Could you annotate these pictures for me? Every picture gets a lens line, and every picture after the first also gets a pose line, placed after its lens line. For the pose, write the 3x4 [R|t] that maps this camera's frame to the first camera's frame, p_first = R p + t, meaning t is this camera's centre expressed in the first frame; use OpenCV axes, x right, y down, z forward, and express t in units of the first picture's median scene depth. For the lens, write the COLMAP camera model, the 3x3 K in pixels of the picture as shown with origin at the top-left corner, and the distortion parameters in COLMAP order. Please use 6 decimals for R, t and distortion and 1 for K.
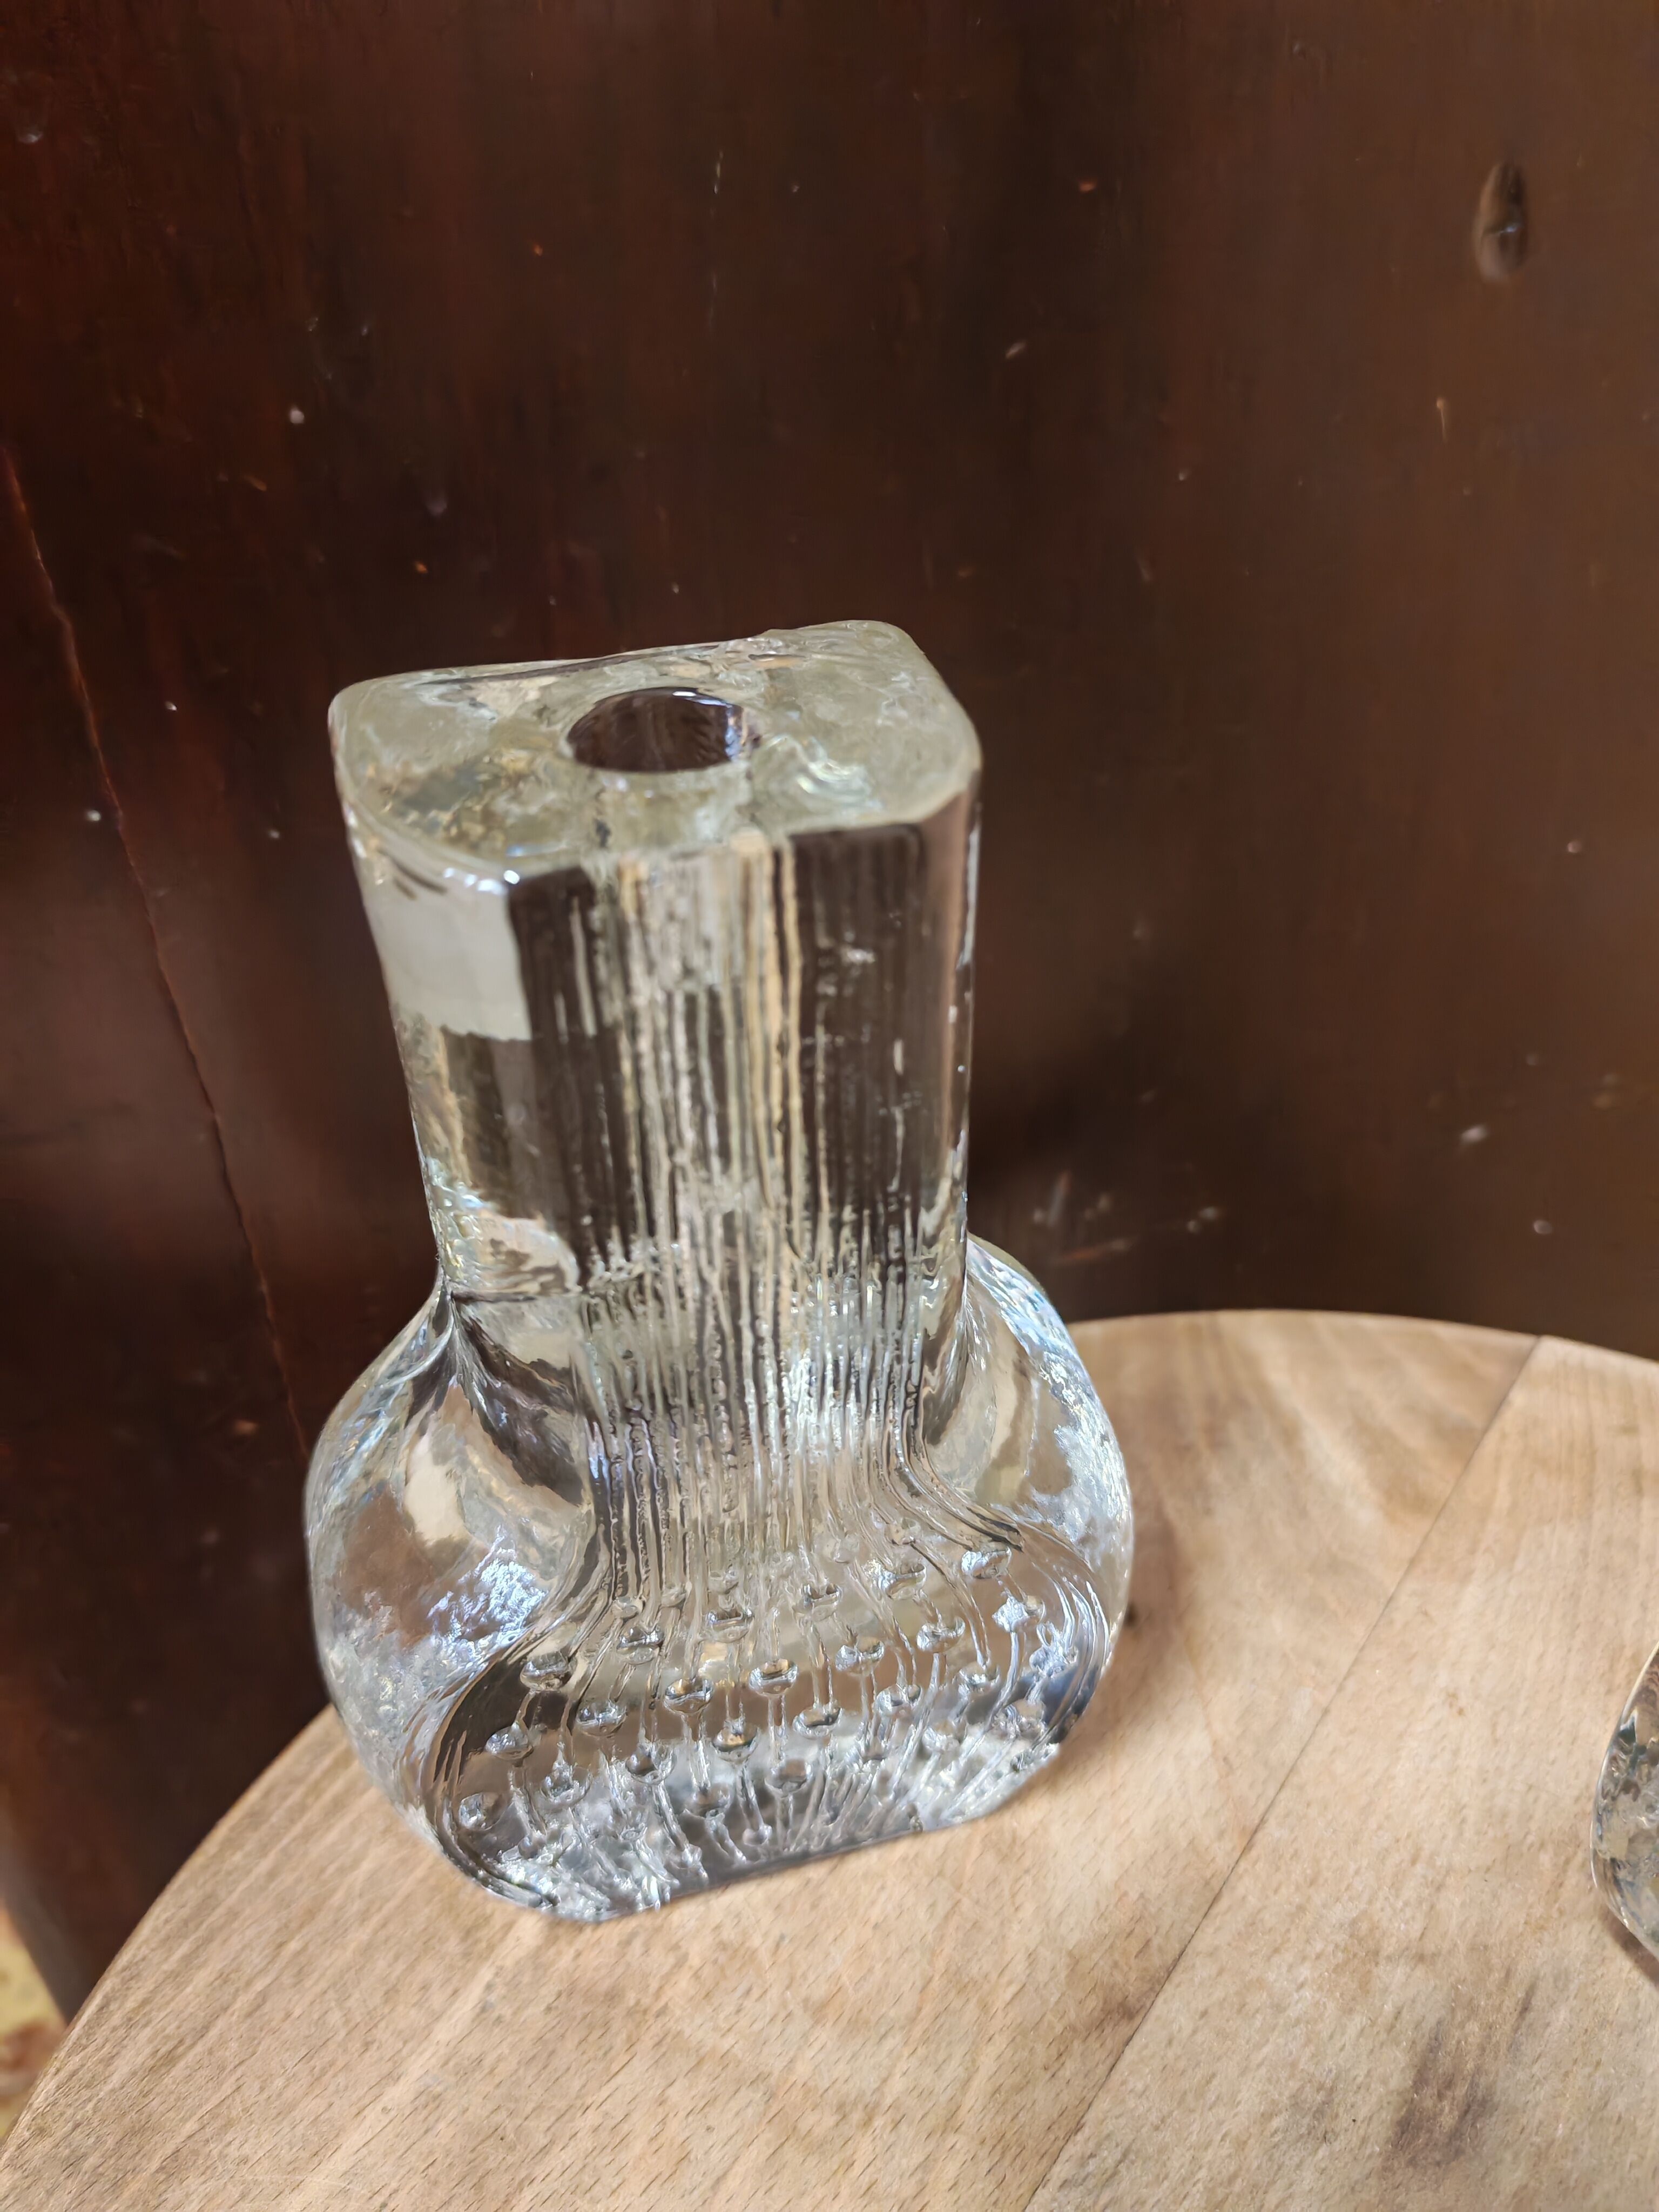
lens RADIAL K [[1753.8, 0, 832.0], [0, 1753.8, 1089.8], [0, 0, 1]] dist [-0.004990, -0.050401]
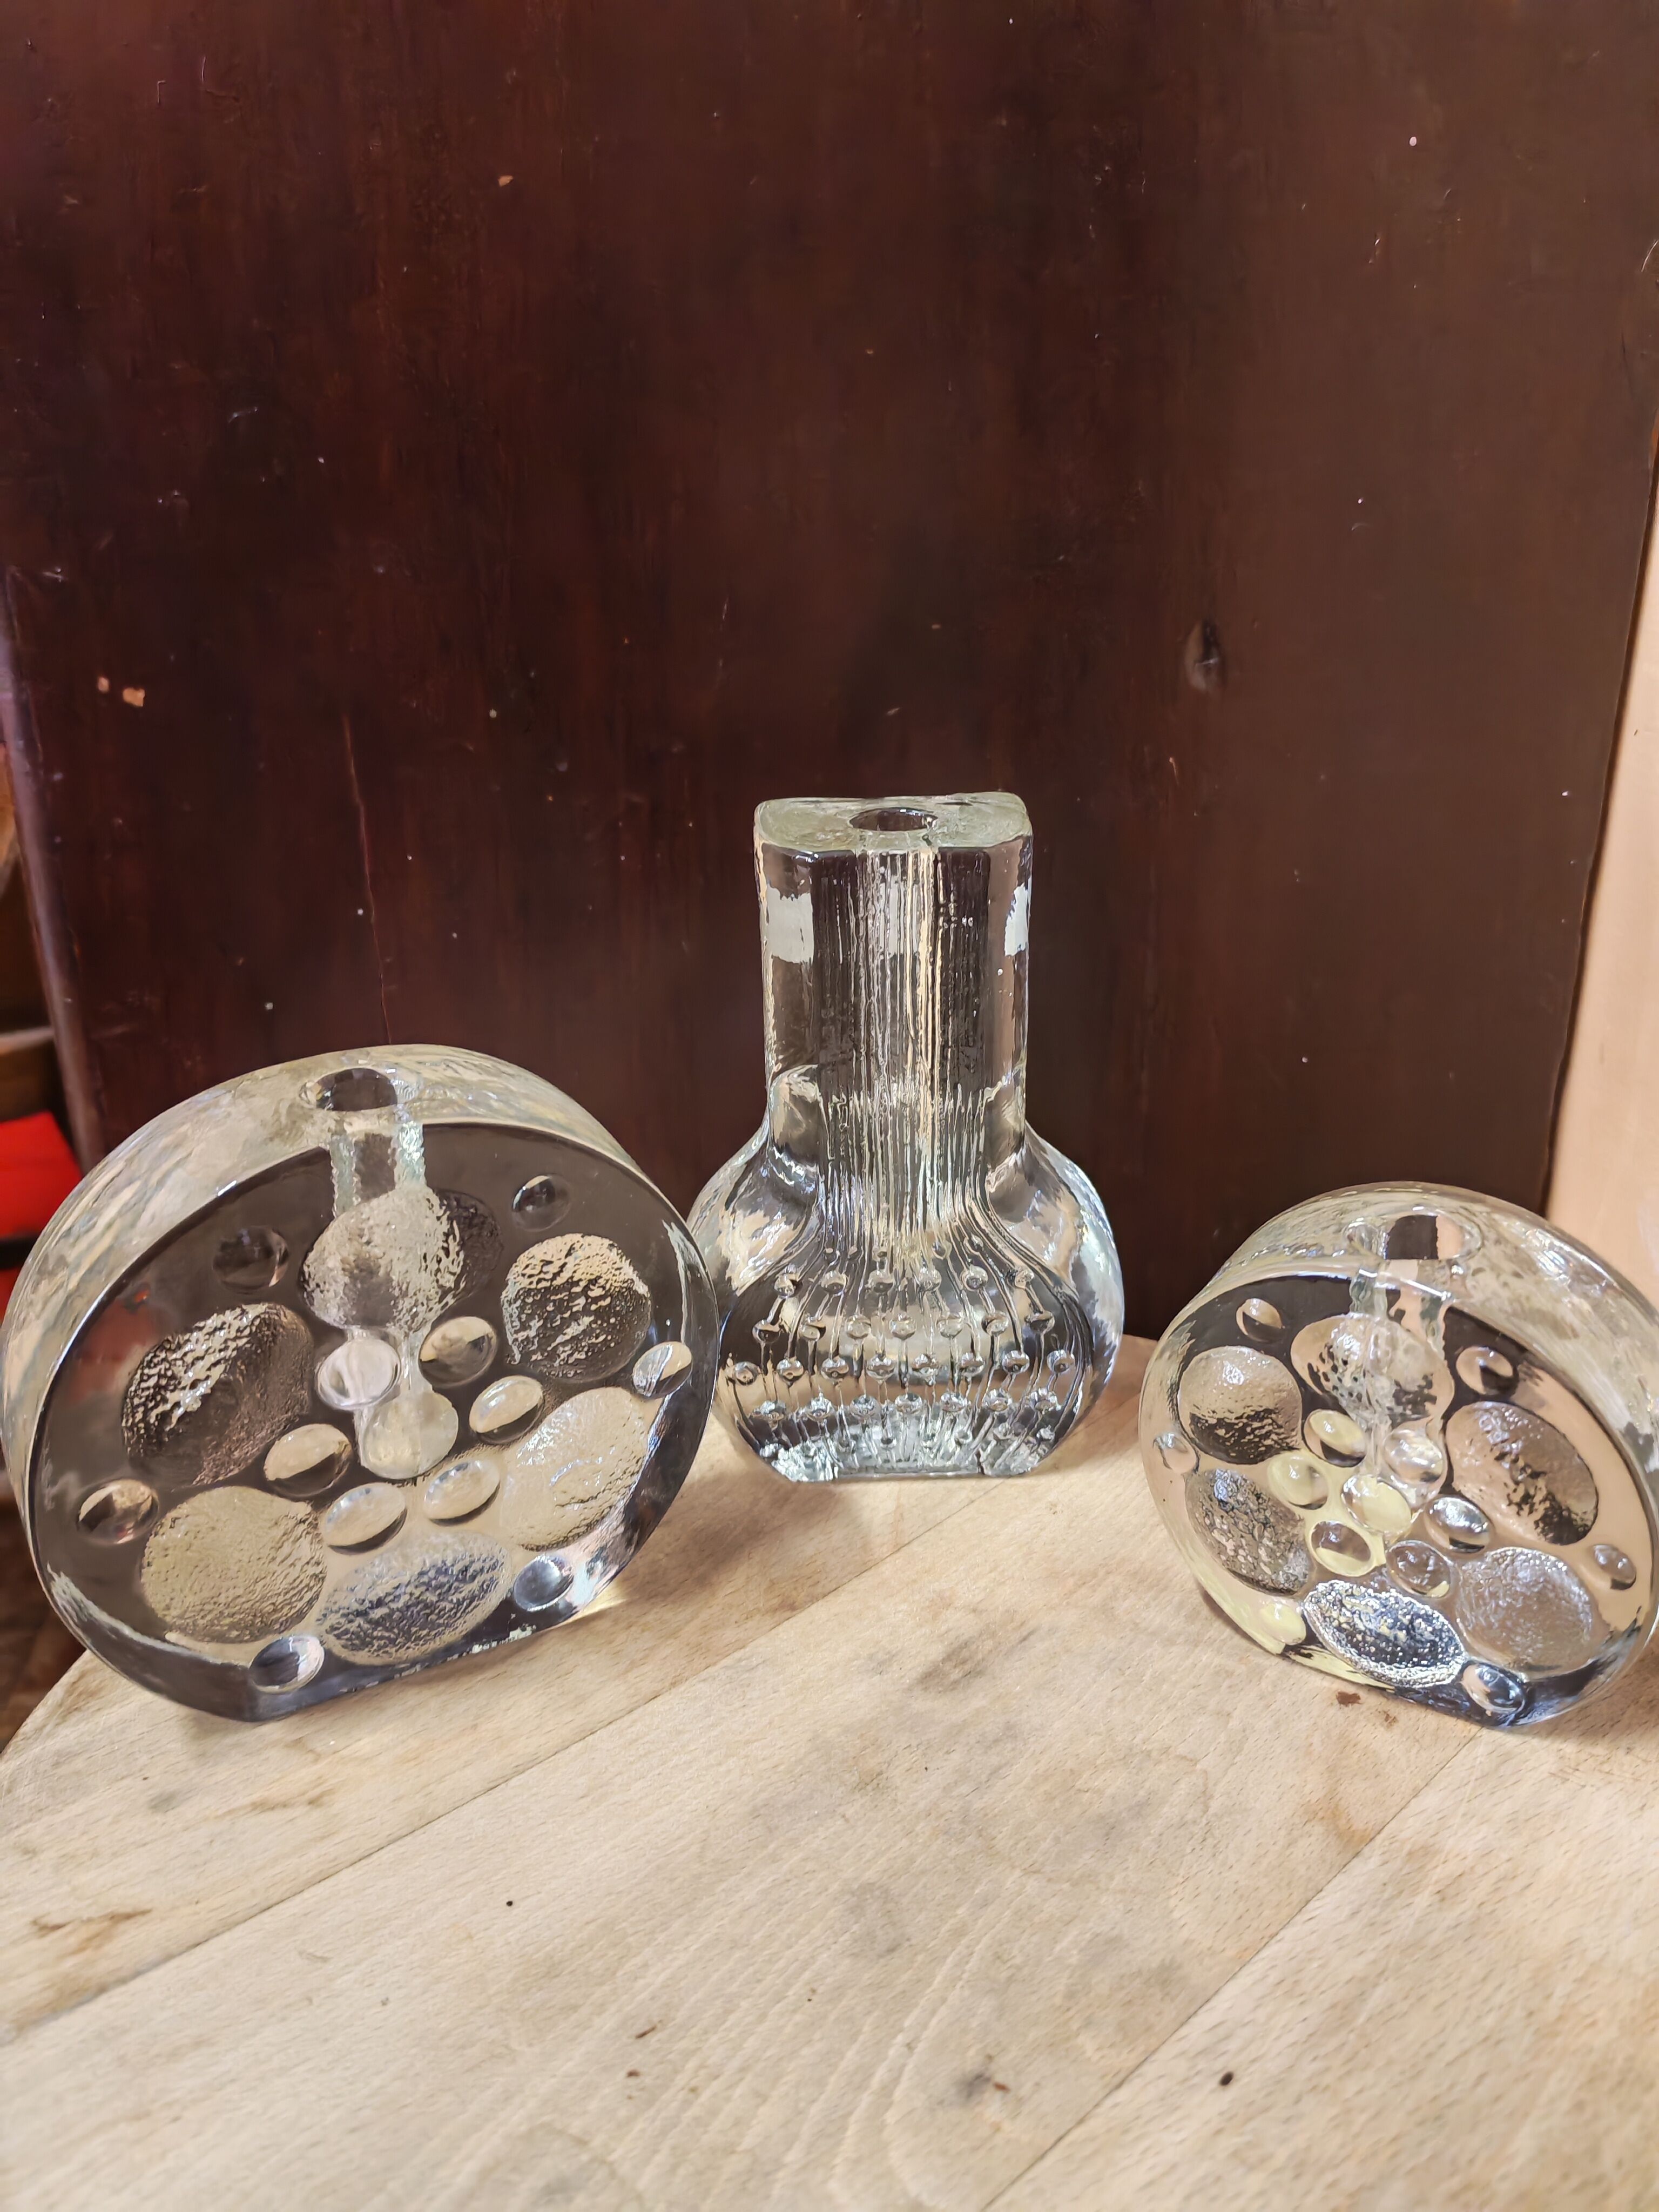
lens RADIAL K [[1732.6, 0, 829.5], [0, 1732.6, 1106.0], [0, 0, 1]] dist [0.016079, -0.074003]
pose [[0.981494, 0.097942, -0.164550, 0.424189], [-0.129730, 0.972152, -0.195170, 0.367764], [0.140852, 0.212905, 0.966867, -0.721583]]
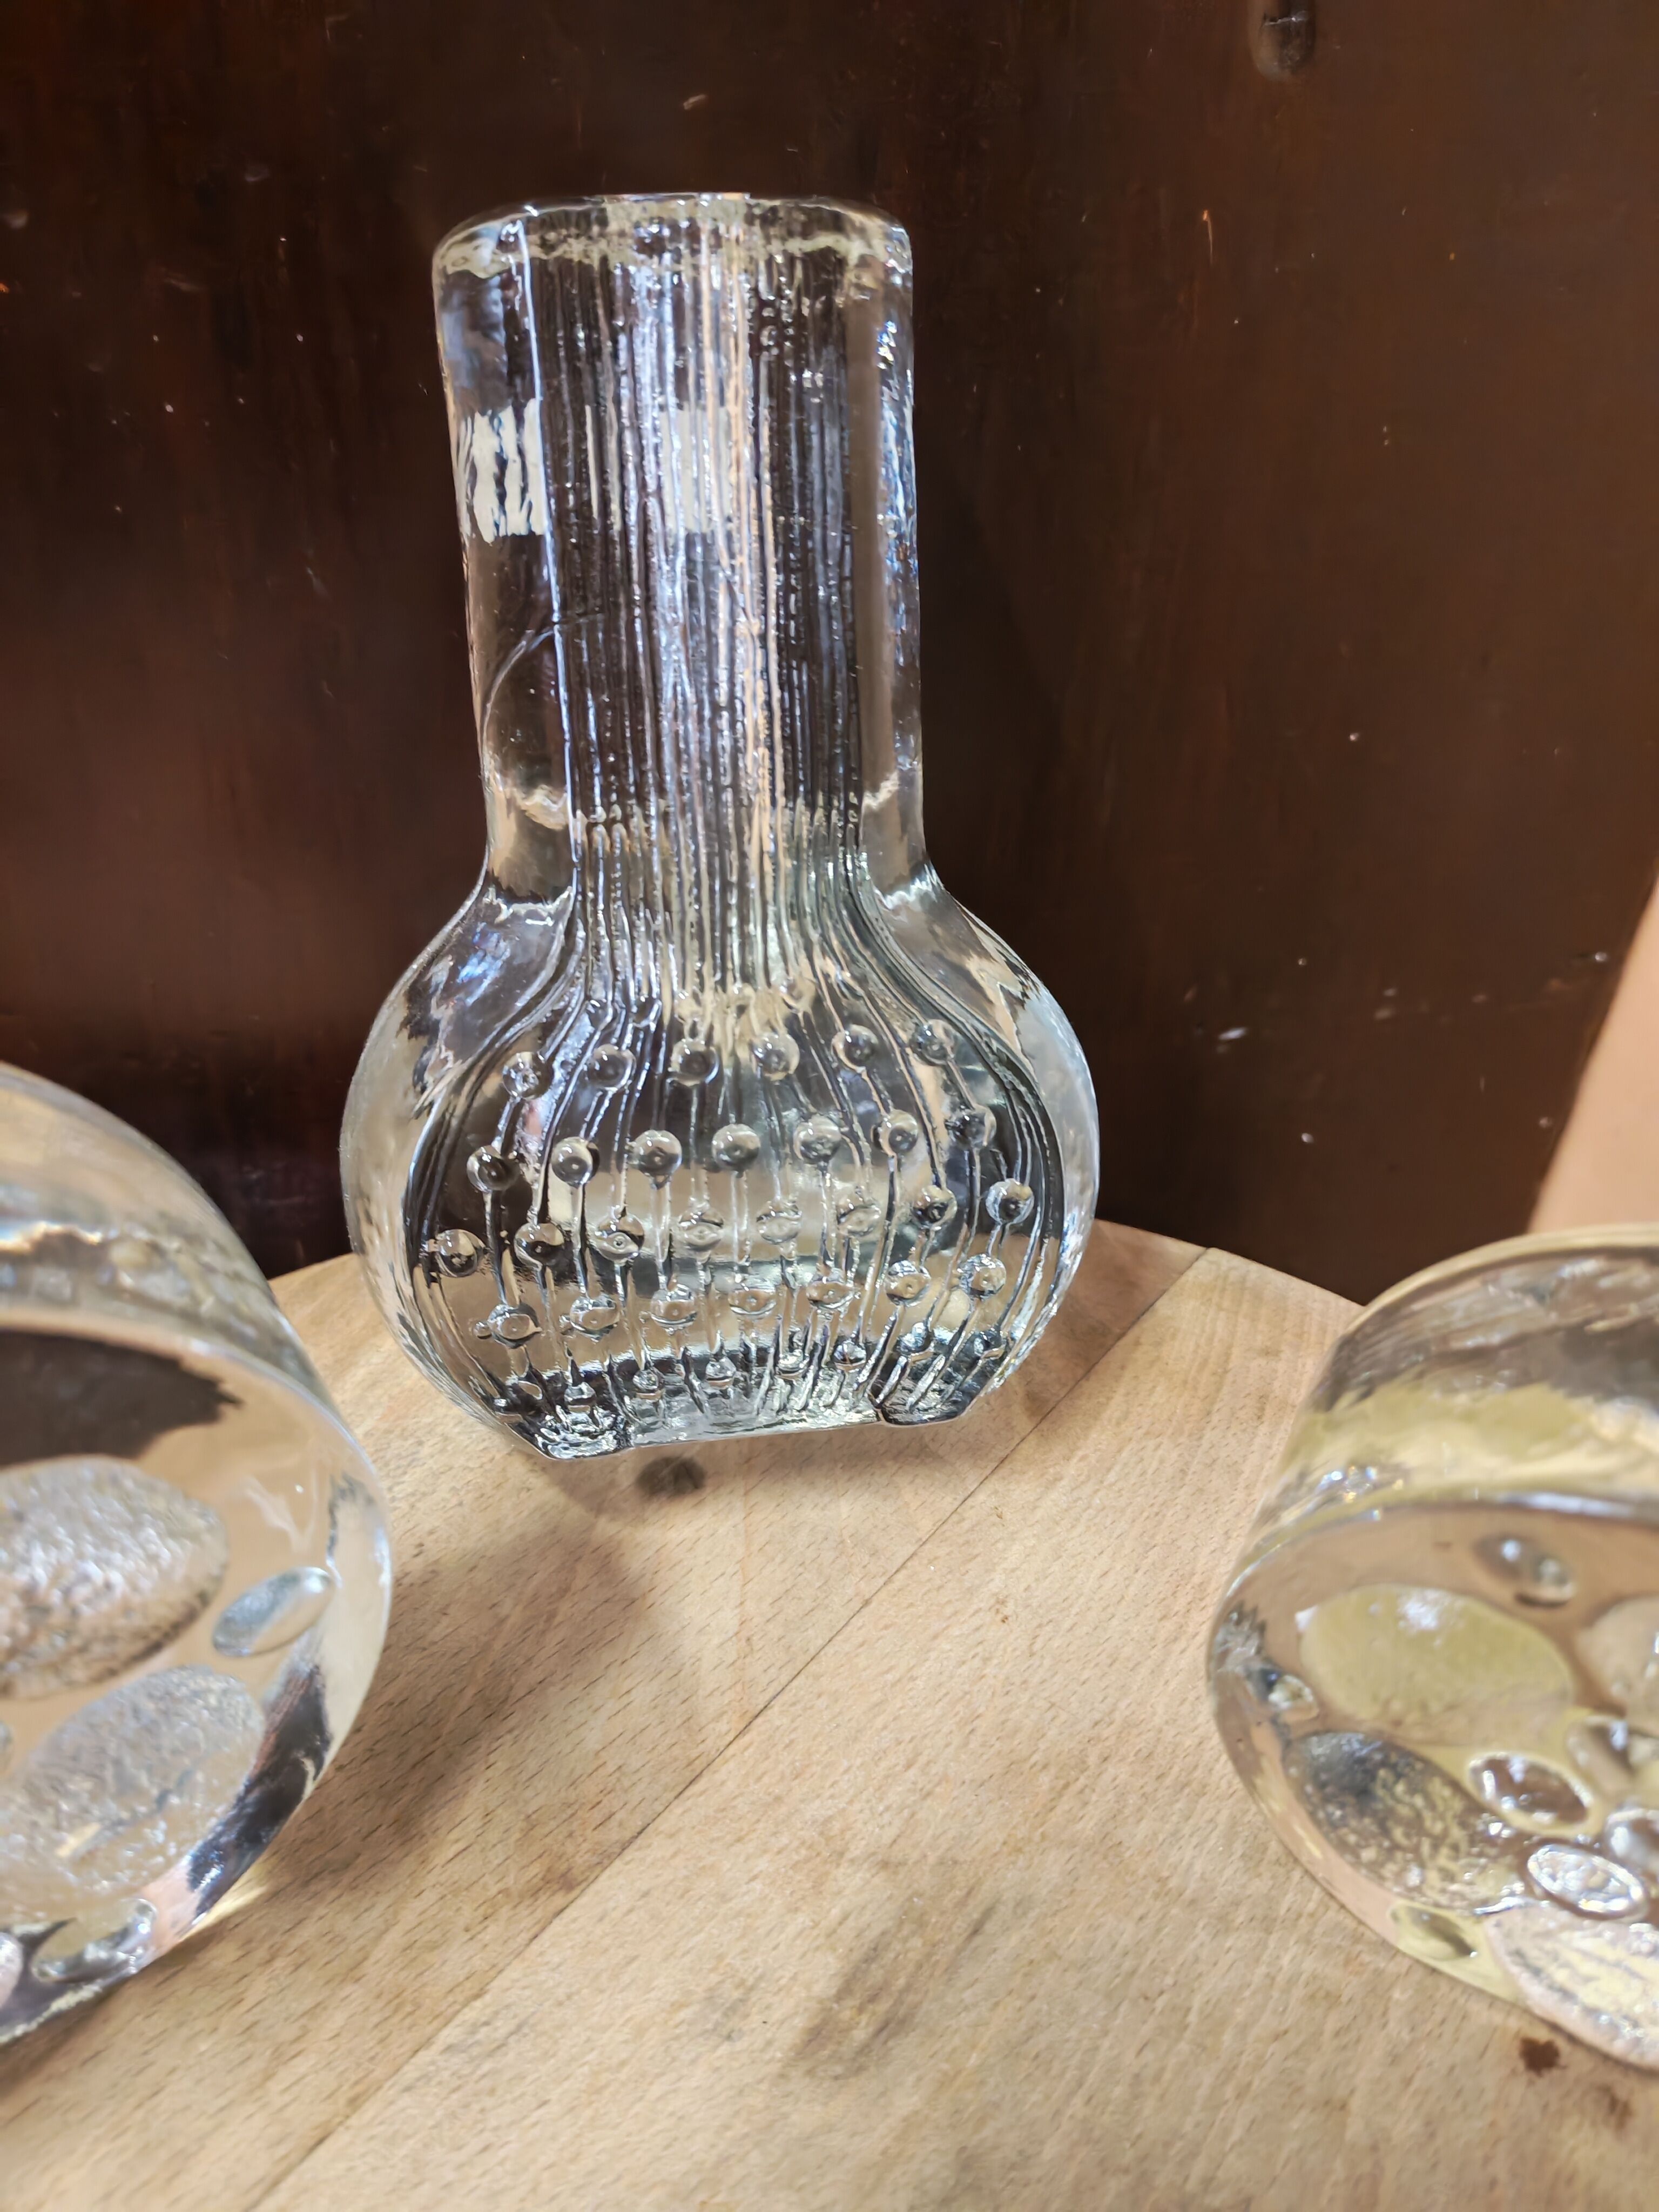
lens RADIAL K [[1732.6, 0, 829.5], [0, 1732.6, 1106.0], [0, 0, 1]] dist [0.016079, -0.074003]
pose [[0.994449, 0.104732, -0.010081, 0.270961], [-0.103312, 0.990106, 0.094952, -0.004396], [0.019926, -0.093384, 0.995431, 0.083222]]
